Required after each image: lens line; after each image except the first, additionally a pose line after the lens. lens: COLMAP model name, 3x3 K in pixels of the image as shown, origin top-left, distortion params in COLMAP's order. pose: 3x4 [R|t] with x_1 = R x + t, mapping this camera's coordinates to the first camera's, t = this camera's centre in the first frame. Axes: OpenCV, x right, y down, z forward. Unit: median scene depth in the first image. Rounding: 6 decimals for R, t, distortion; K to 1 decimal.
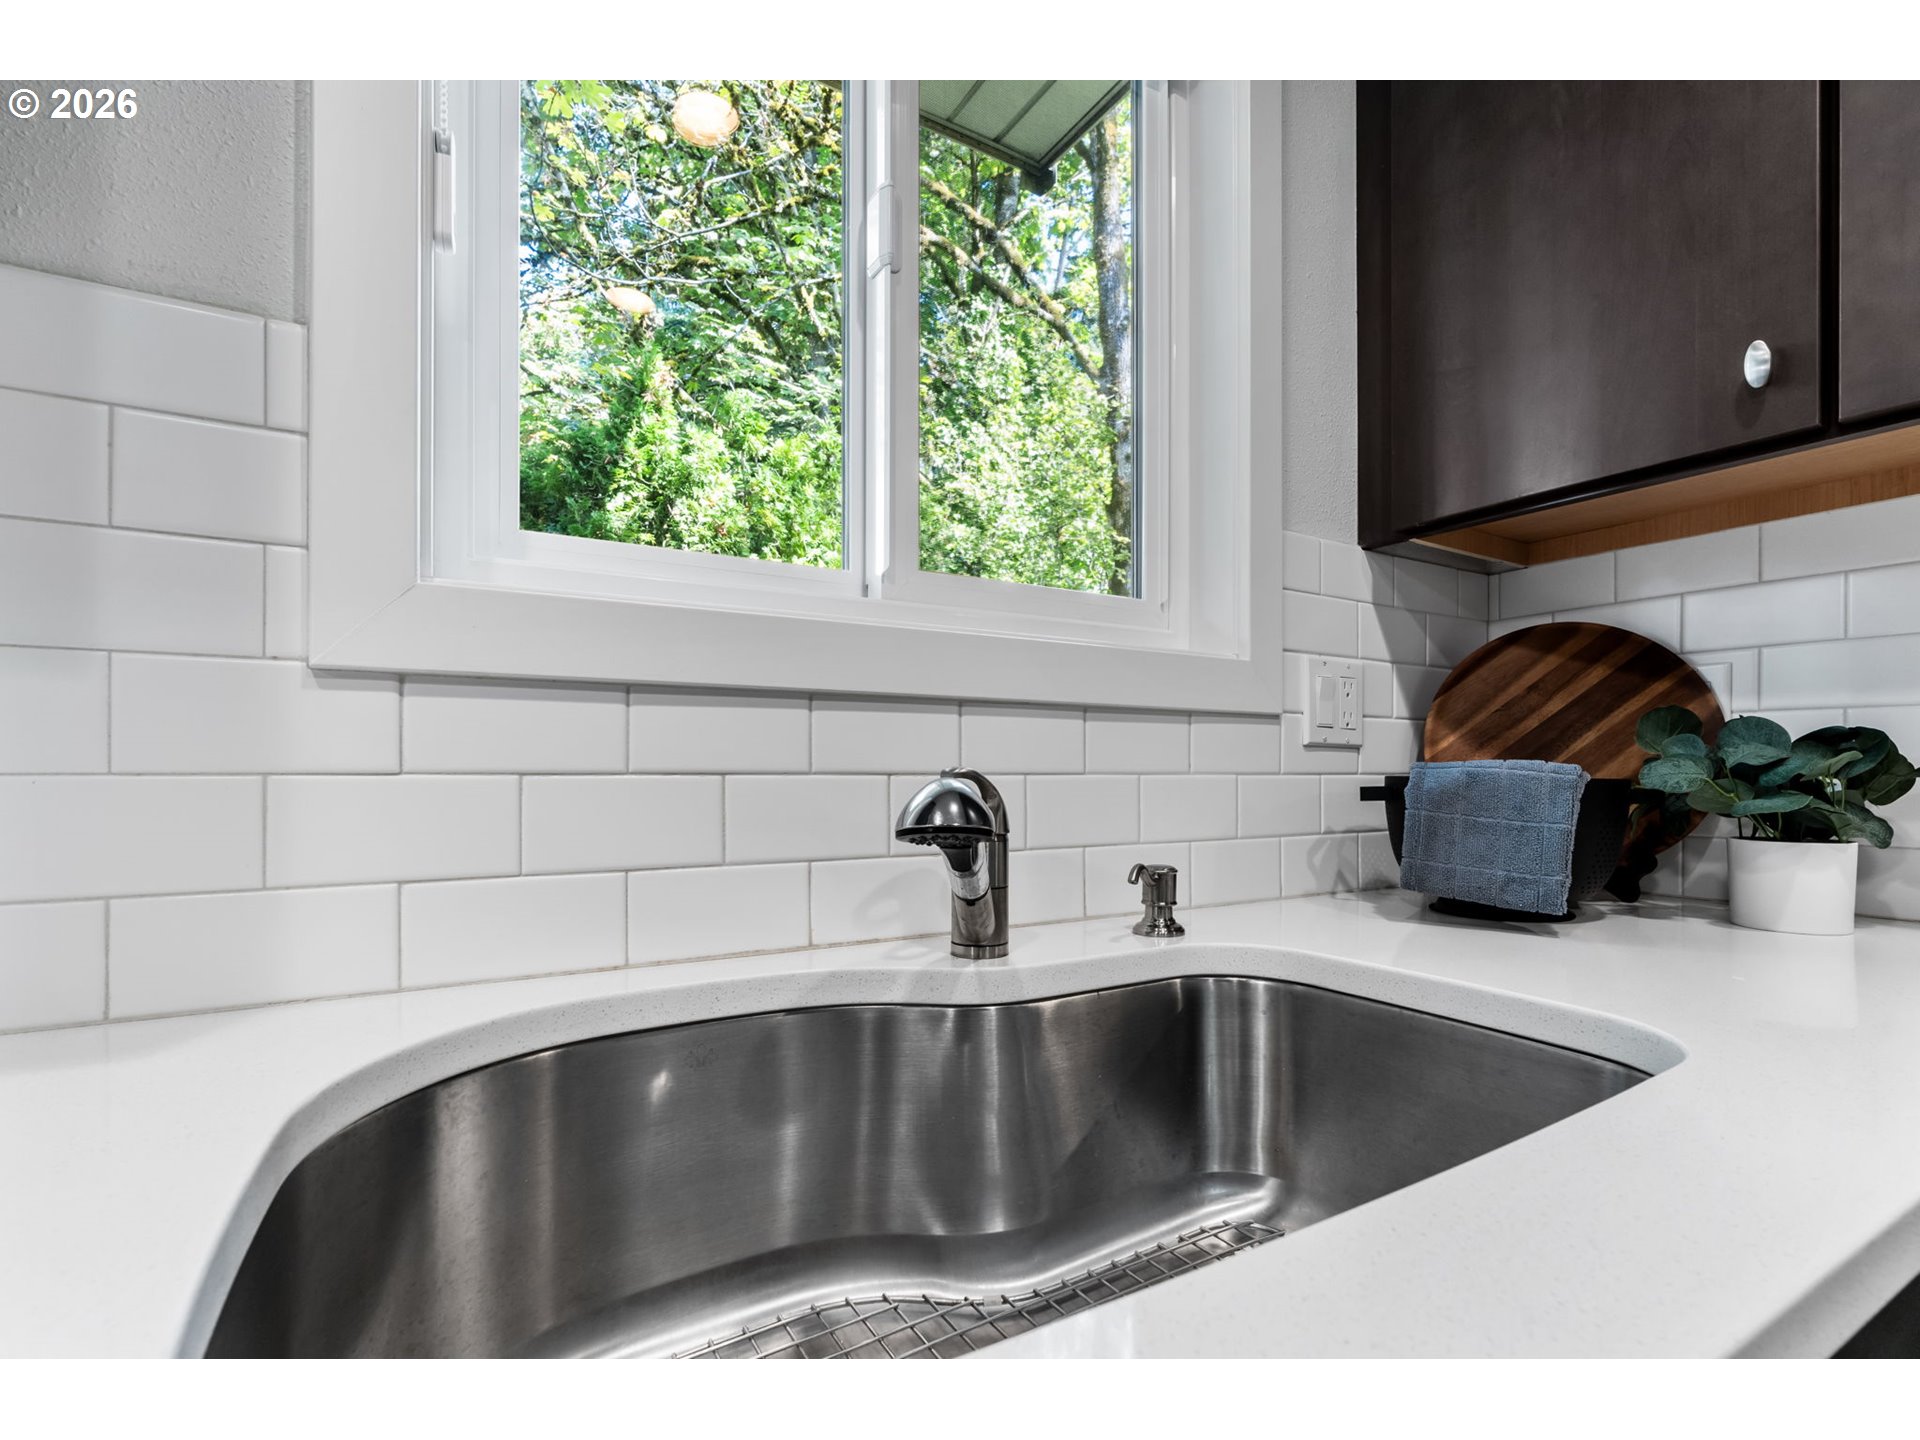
lens RADIAL K [[877.5, 0, 984.0], [0, 877.5, 767.8], [0, 0, 1]] dist [-0.003237, 0.002389]
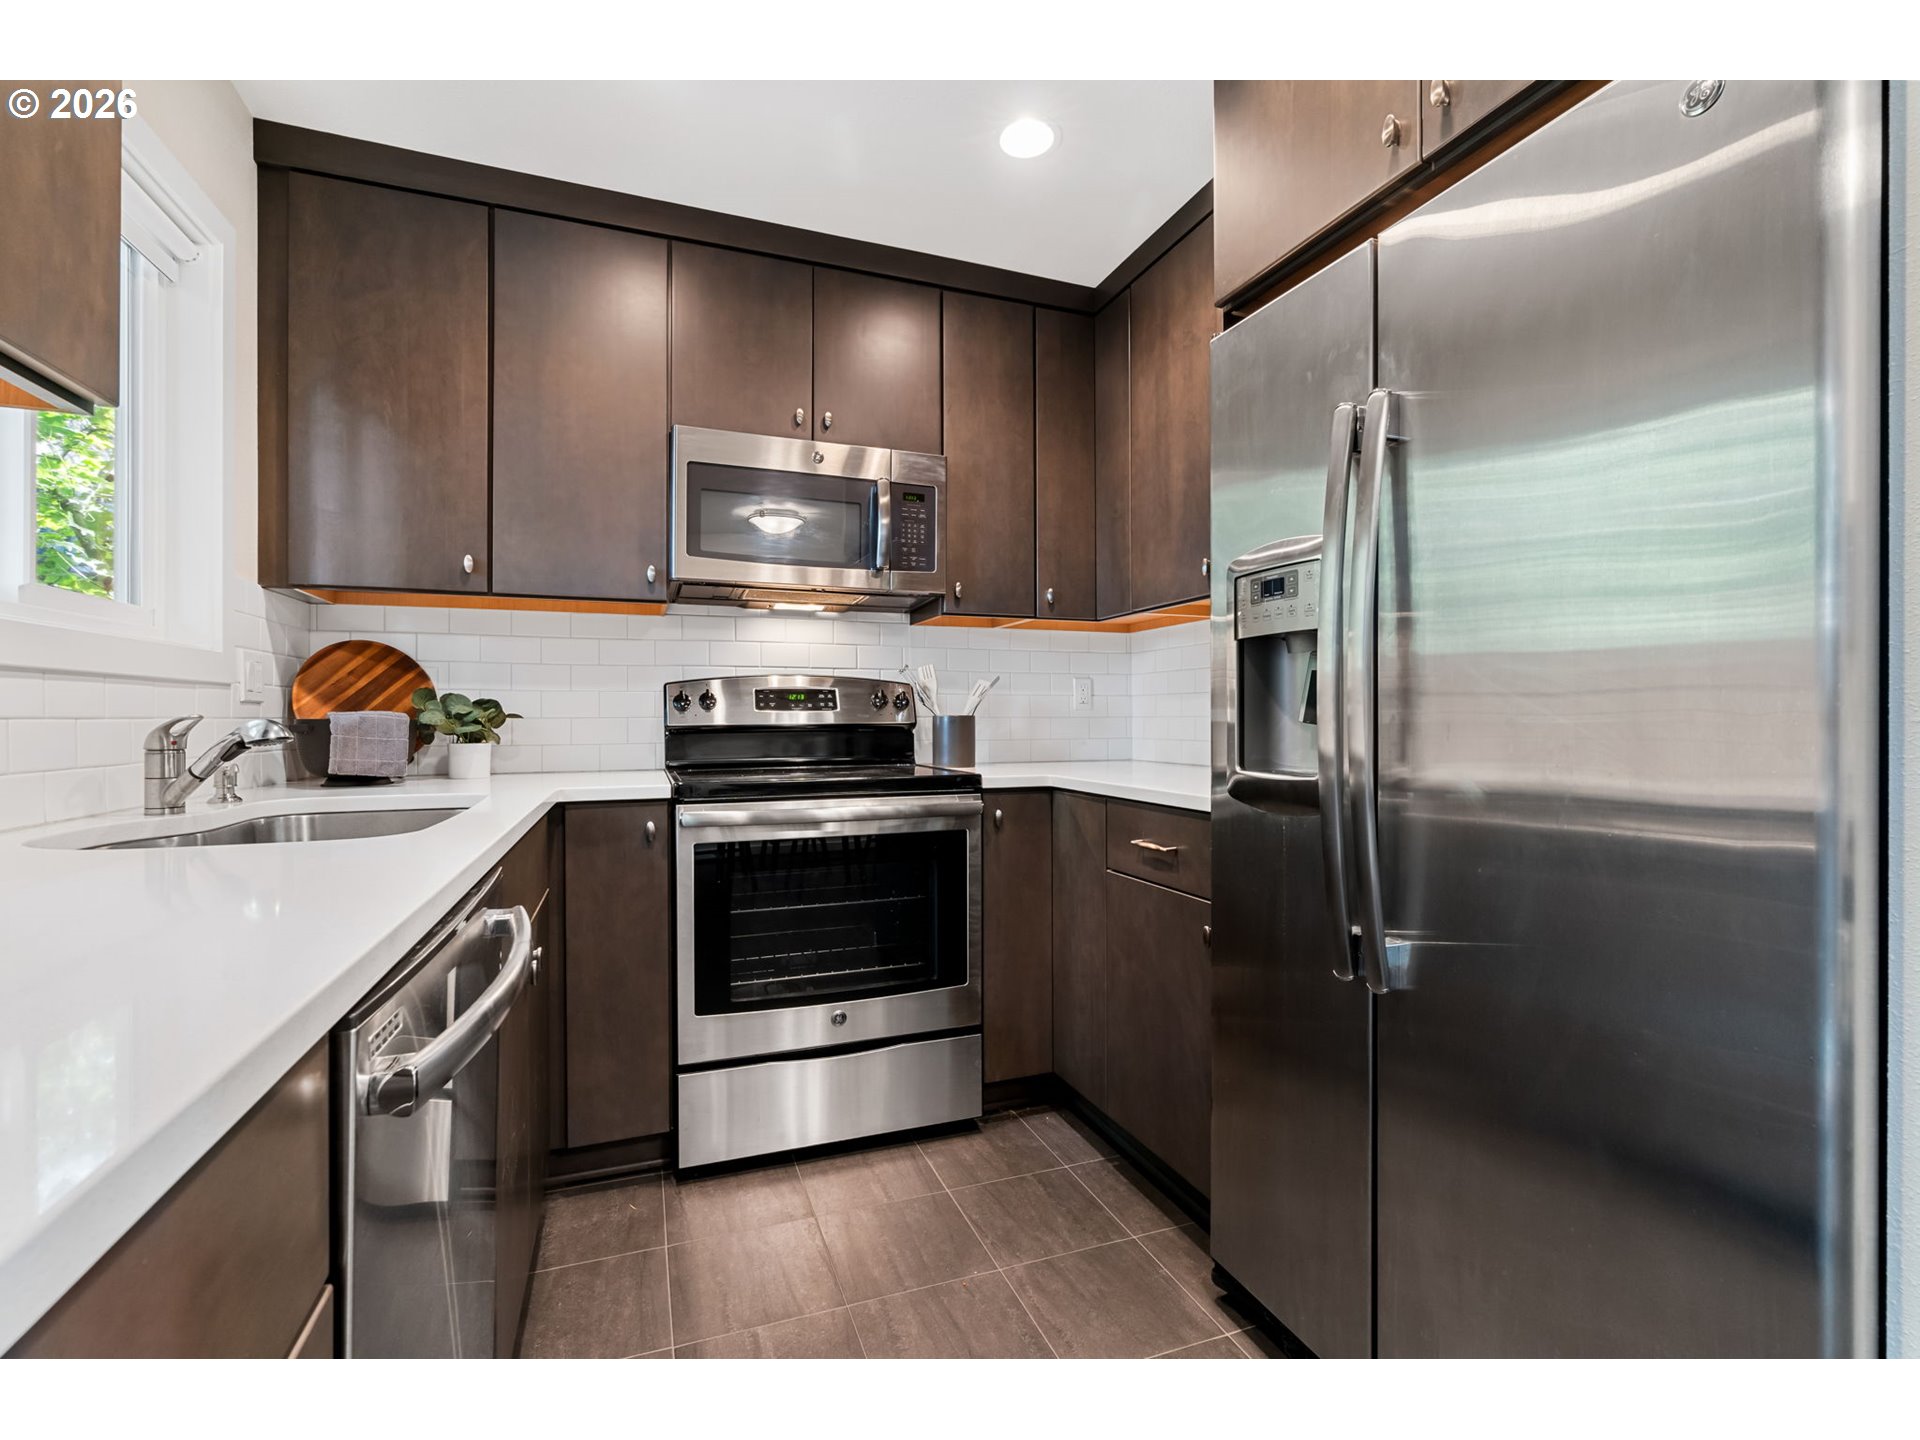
lens RADIAL K [[877.5, 0, 951.2], [0, 877.5, 715.2], [0, 0, 1]] dist [-0.003237, 0.002389]
pose [[0.199630, -0.000562, 0.979871, -1.141812], [-0.001018, 0.999999, 0.000781, -0.001664], [-0.979871, -0.001154, 0.199629, -0.771596]]
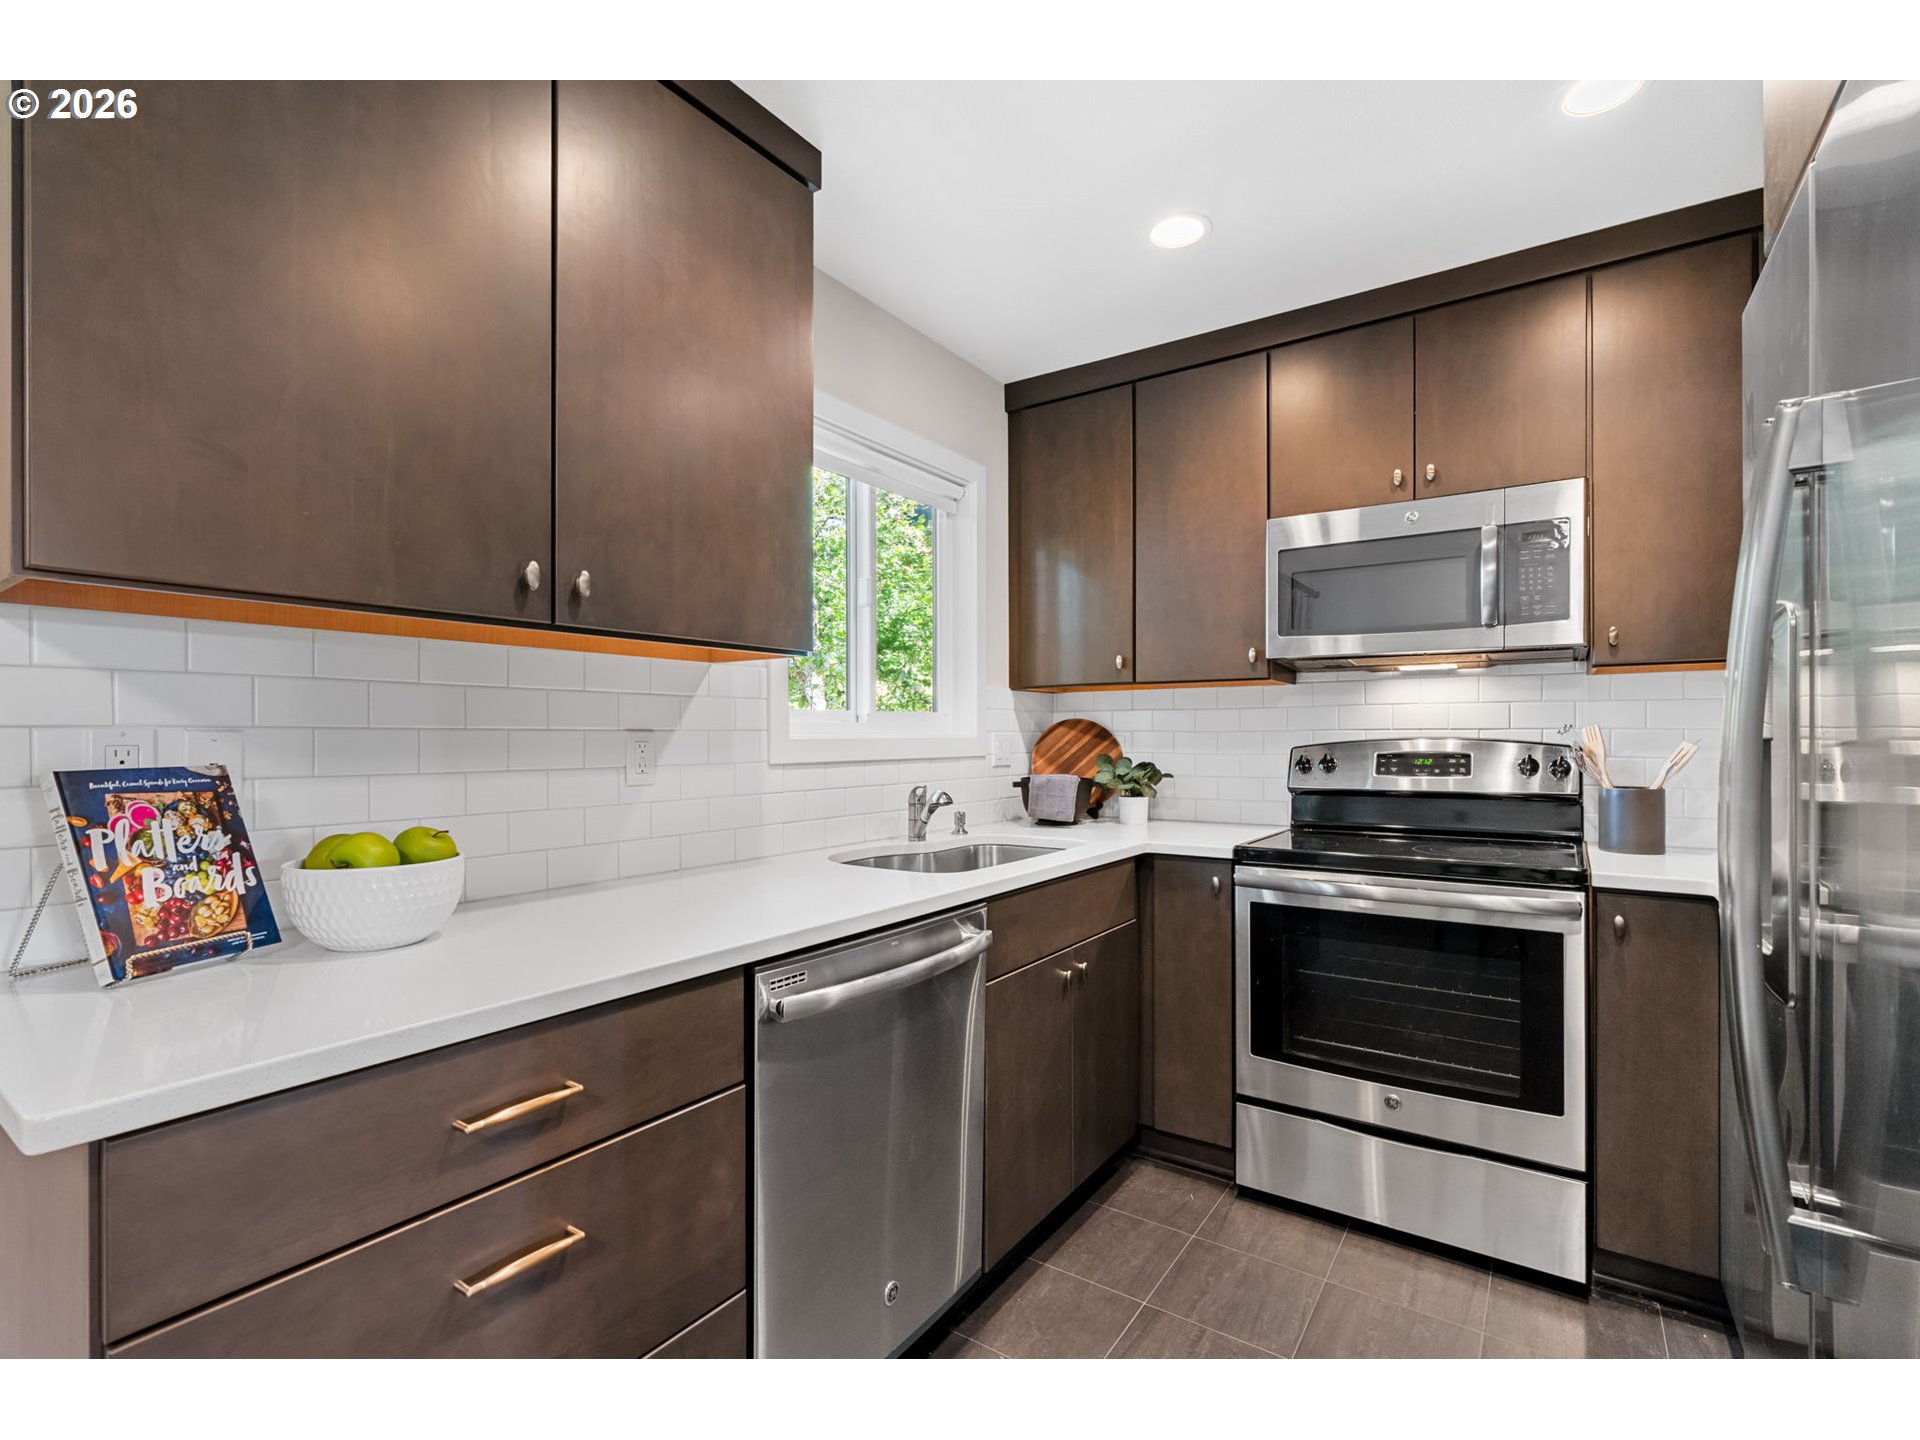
lens RADIAL K [[877.5, 0, 951.8], [0, 877.5, 734.2], [0, 0, 1]] dist [-0.003237, 0.002389]
pose [[0.919453, -0.006092, 0.393153, -0.886598], [0.006007, 0.999981, 0.001447, -0.142047], [-0.393154, 0.001032, 0.919472, -1.561392]]
